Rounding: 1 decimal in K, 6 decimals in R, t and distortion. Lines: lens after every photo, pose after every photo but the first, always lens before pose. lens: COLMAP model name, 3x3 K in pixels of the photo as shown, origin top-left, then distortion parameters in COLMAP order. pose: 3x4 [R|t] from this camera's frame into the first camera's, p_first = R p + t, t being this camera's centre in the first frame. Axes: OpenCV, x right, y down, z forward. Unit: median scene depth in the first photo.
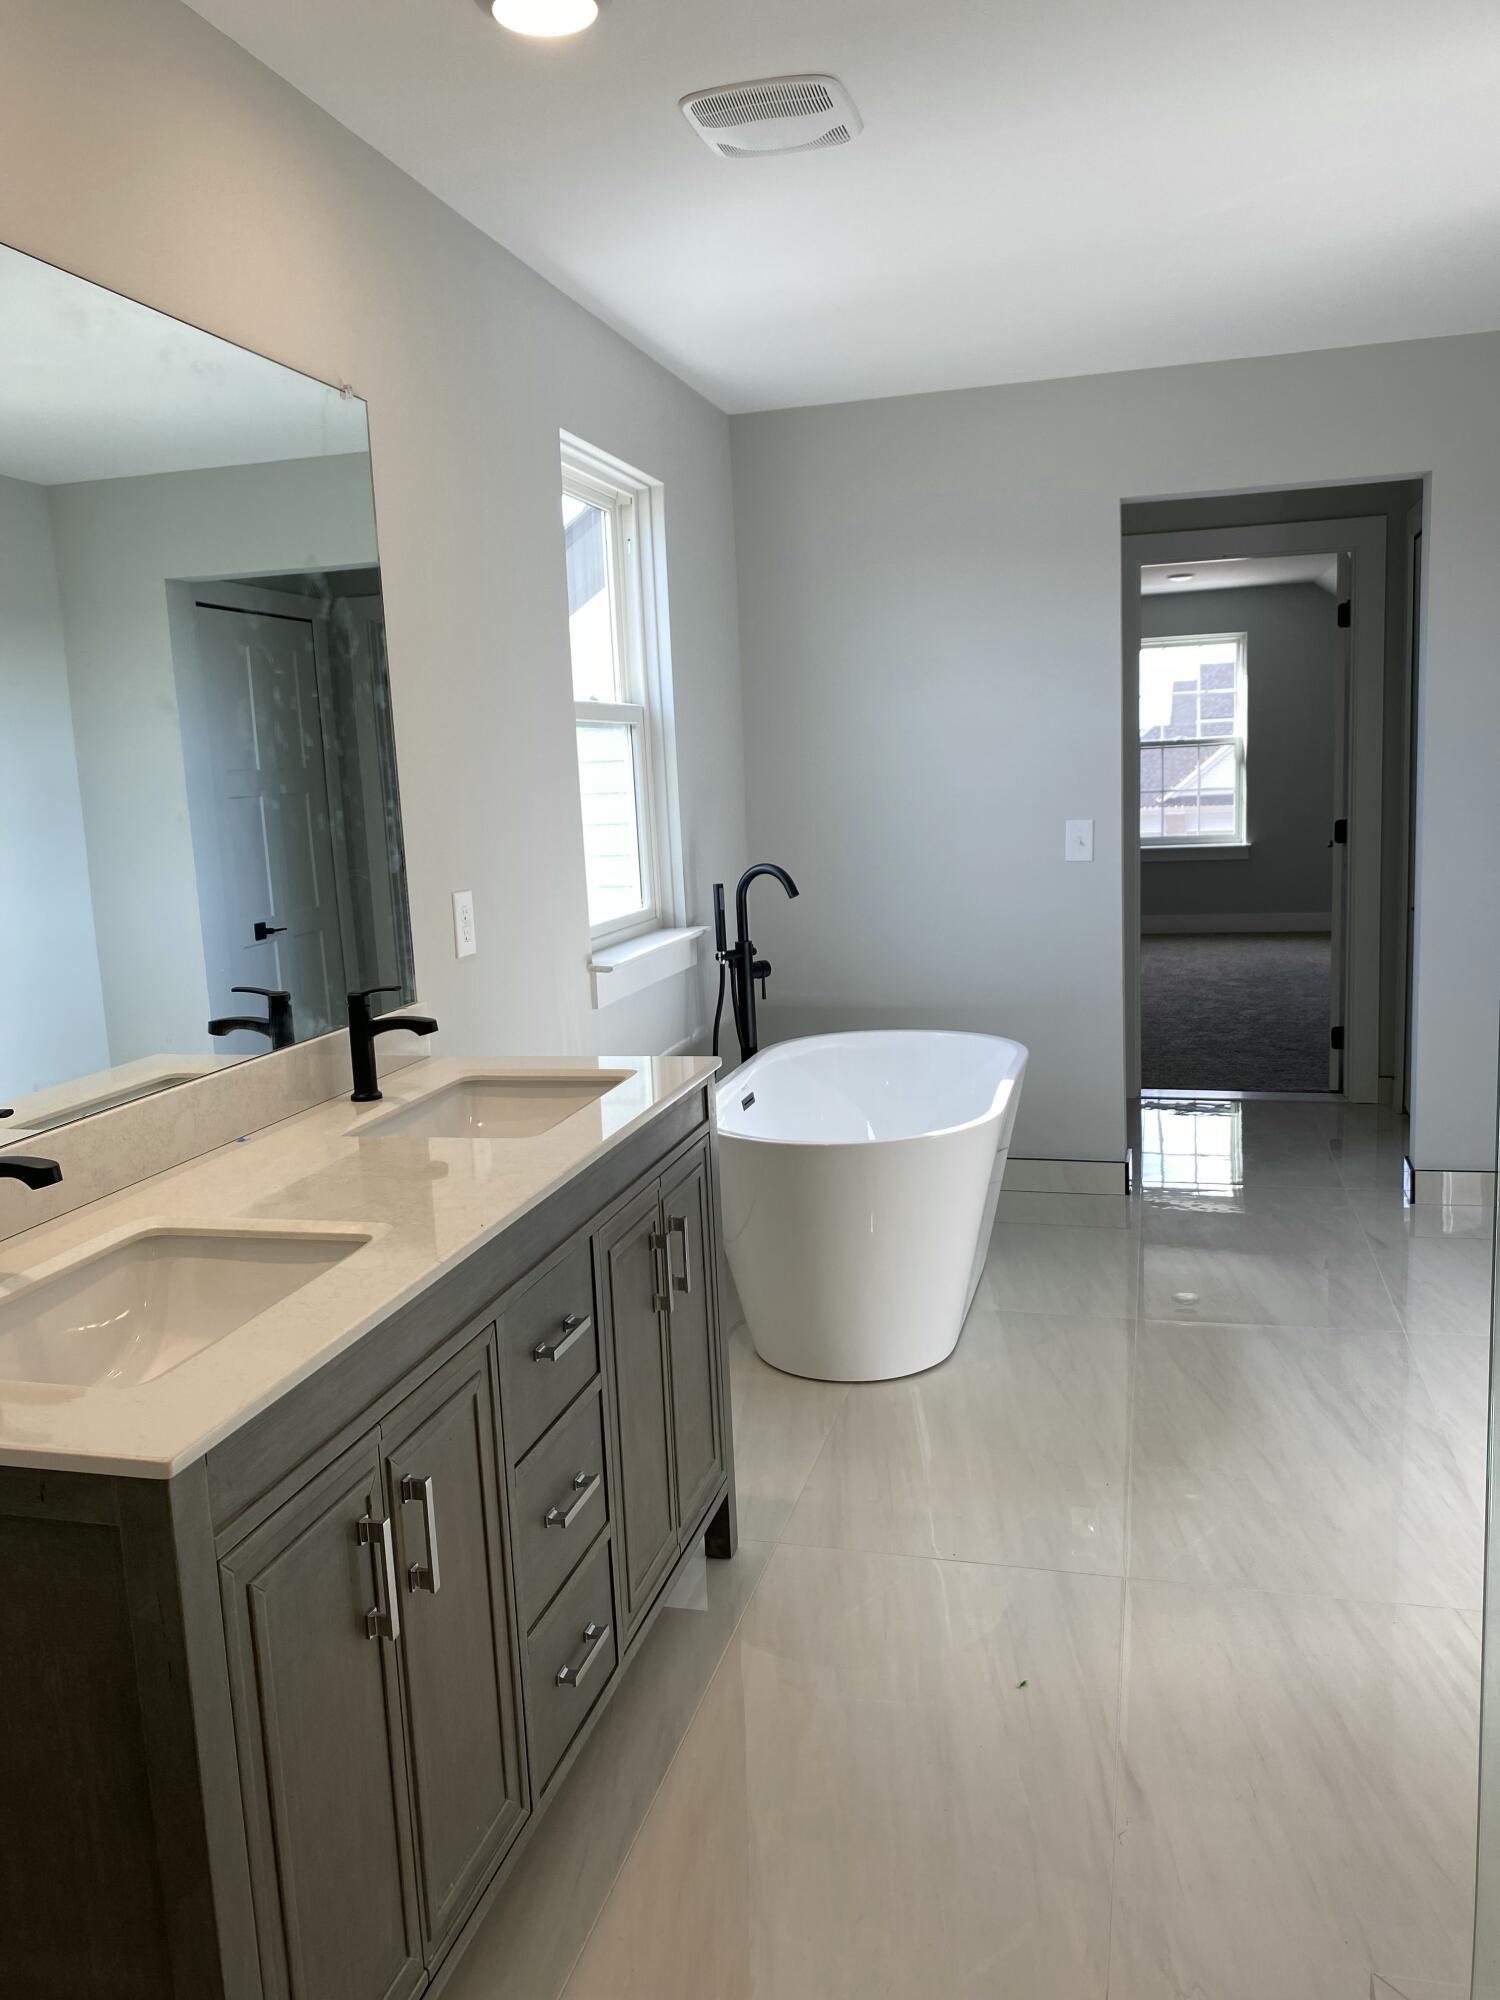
lens RADIAL K [[1533.2, 0, 750.0], [0, 1533.2, 1000.0], [0, 0, 1]] dist [0.013010, -0.005538]
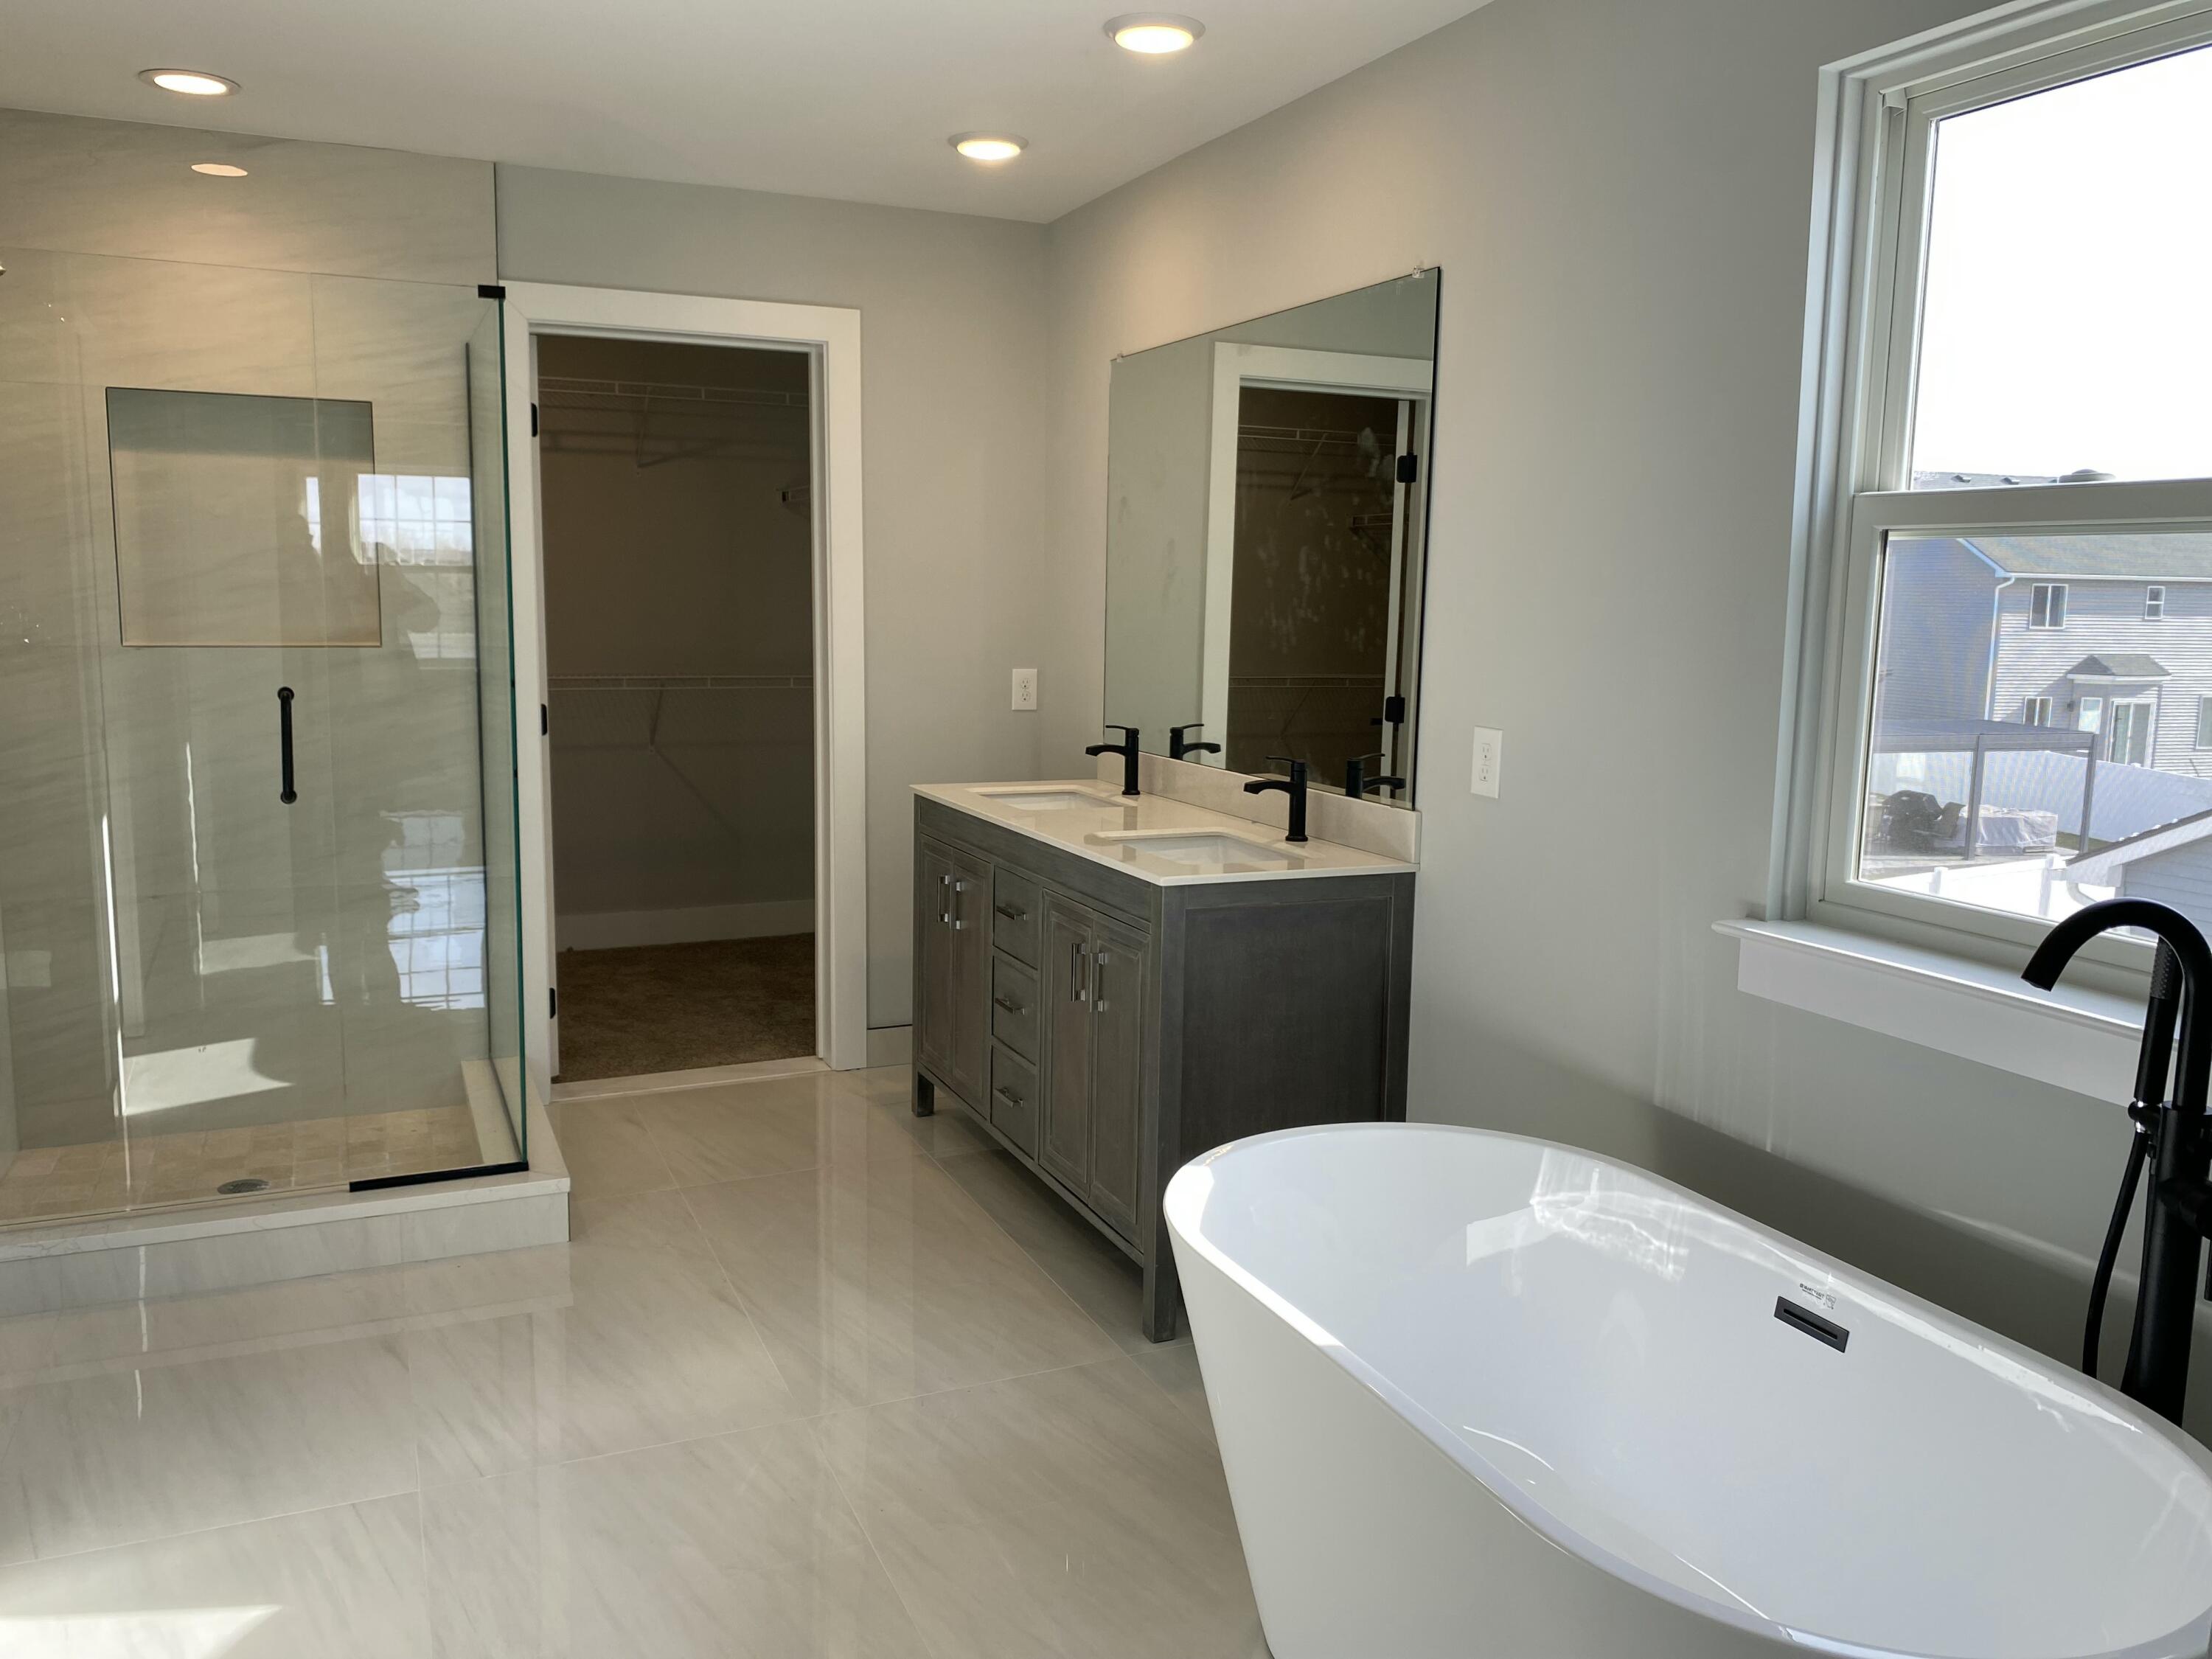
lens RADIAL K [[1695.7, 0, 1113.5], [0, 1695.7, 813.1], [0, 0, 1]] dist [0.013010, -0.005538]
pose [[-0.777840, 0.111093, -0.618565, 0.772092], [-0.081022, 0.958312, 0.273995, -0.344290], [0.623218, 0.263242, -0.736413, 1.945136]]
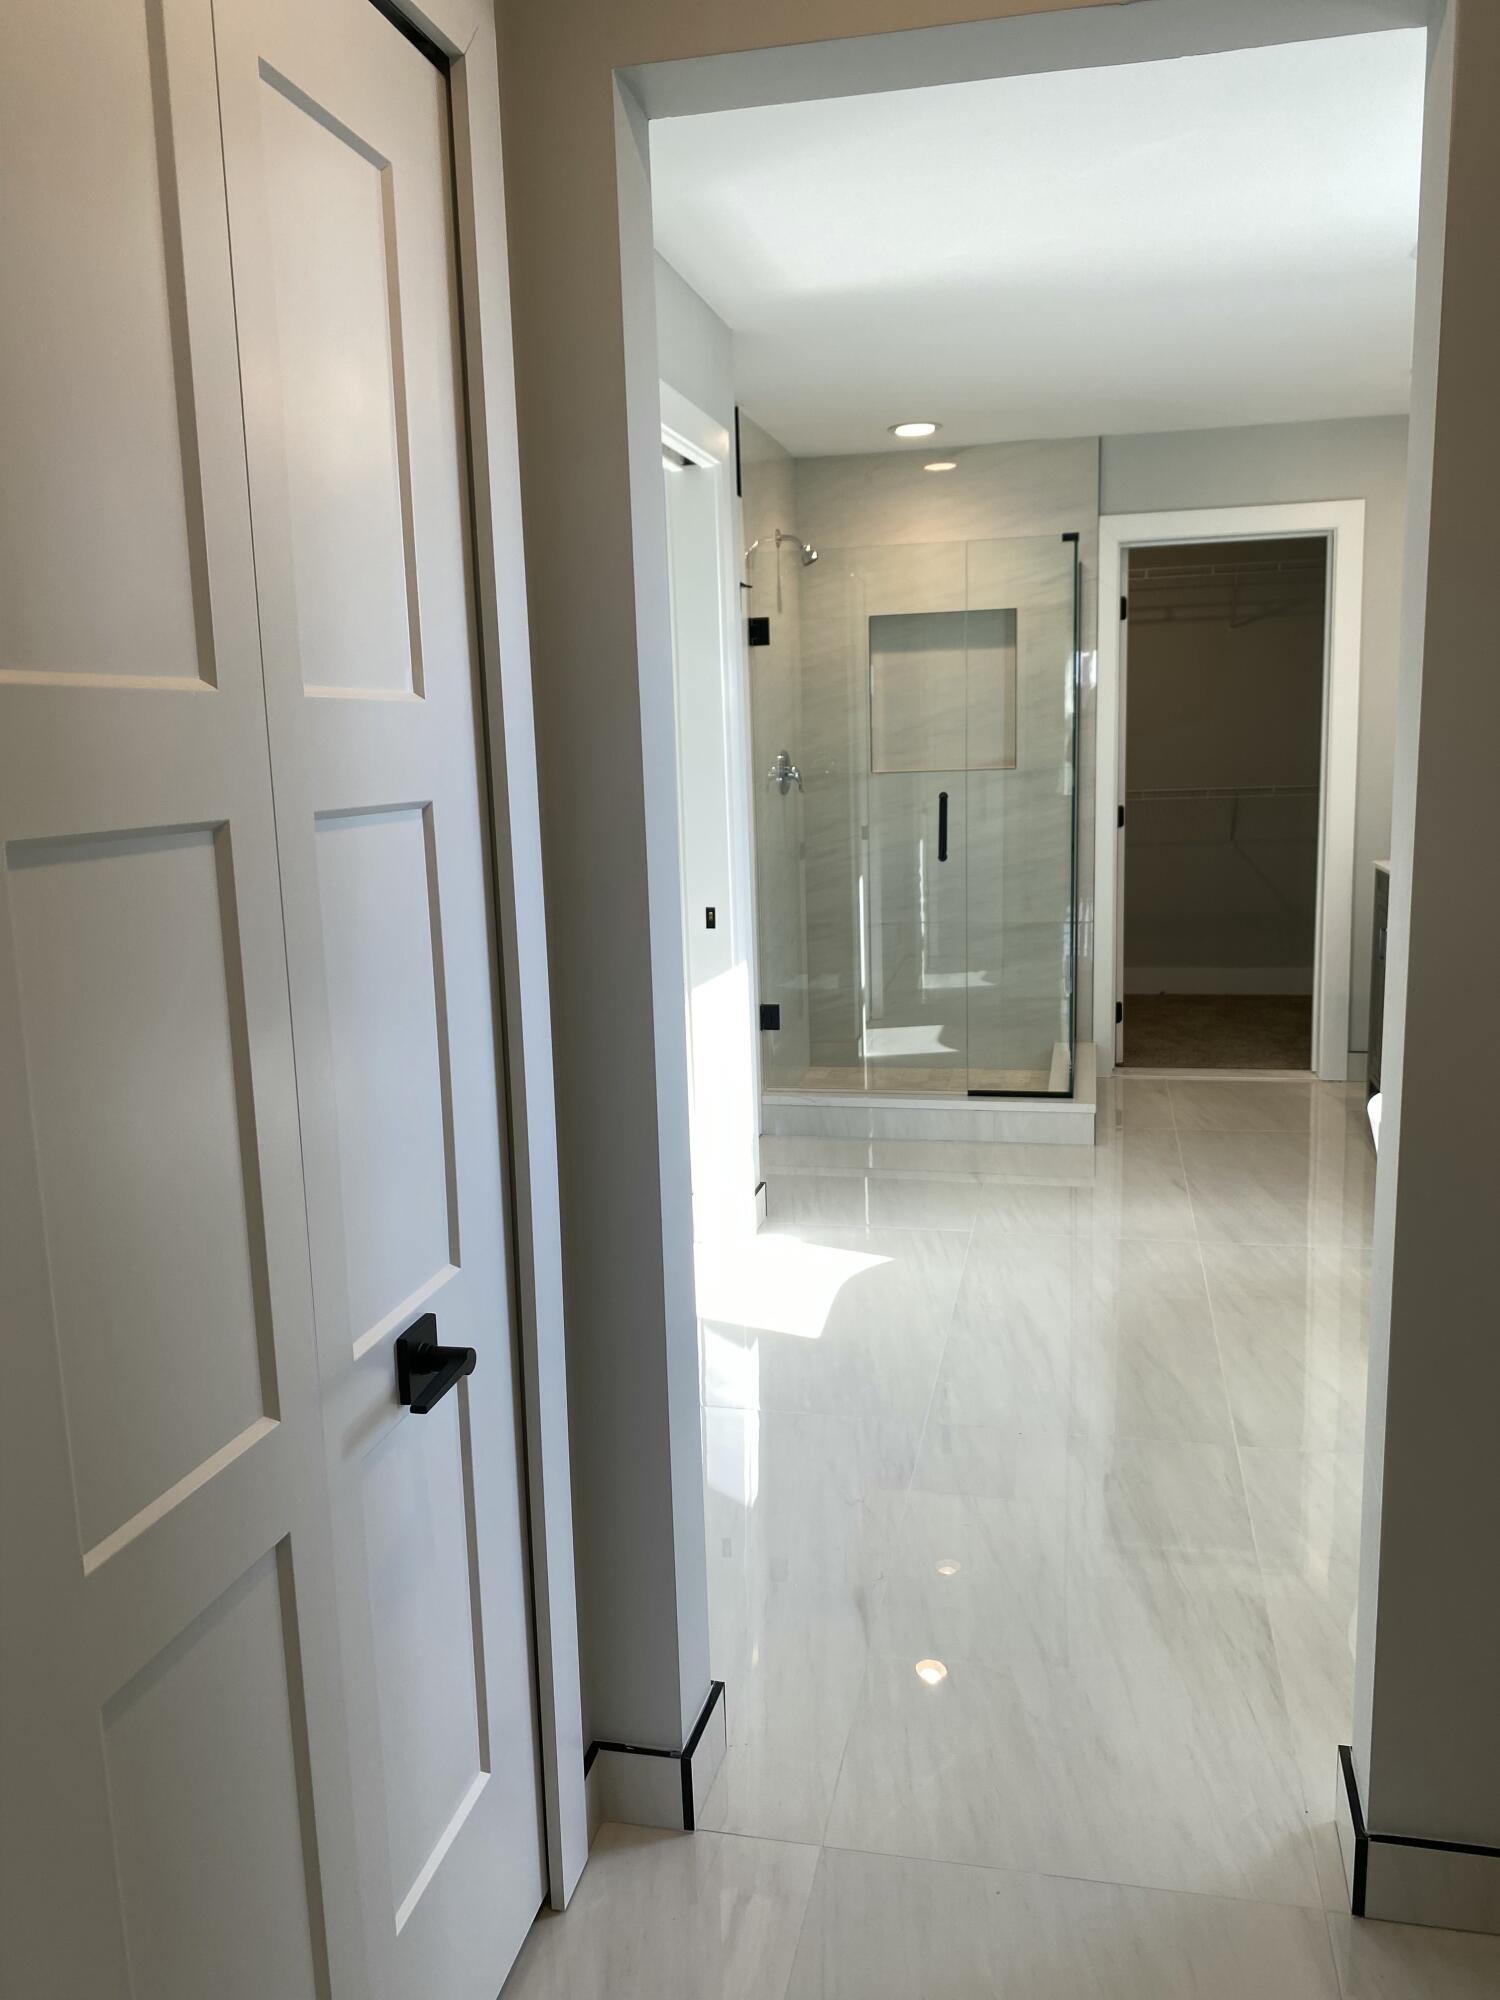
lens RADIAL K [[1533.2, 0, 750.0], [0, 1533.2, 1000.0], [0, 0, 1]] dist [0.013010, -0.005538]
pose [[-0.996352, 0.080817, -0.027398, 0.774716], [0.067765, 0.944459, 0.321567, -0.433598], [0.051864, 0.318537, -0.946490, 2.547744]]
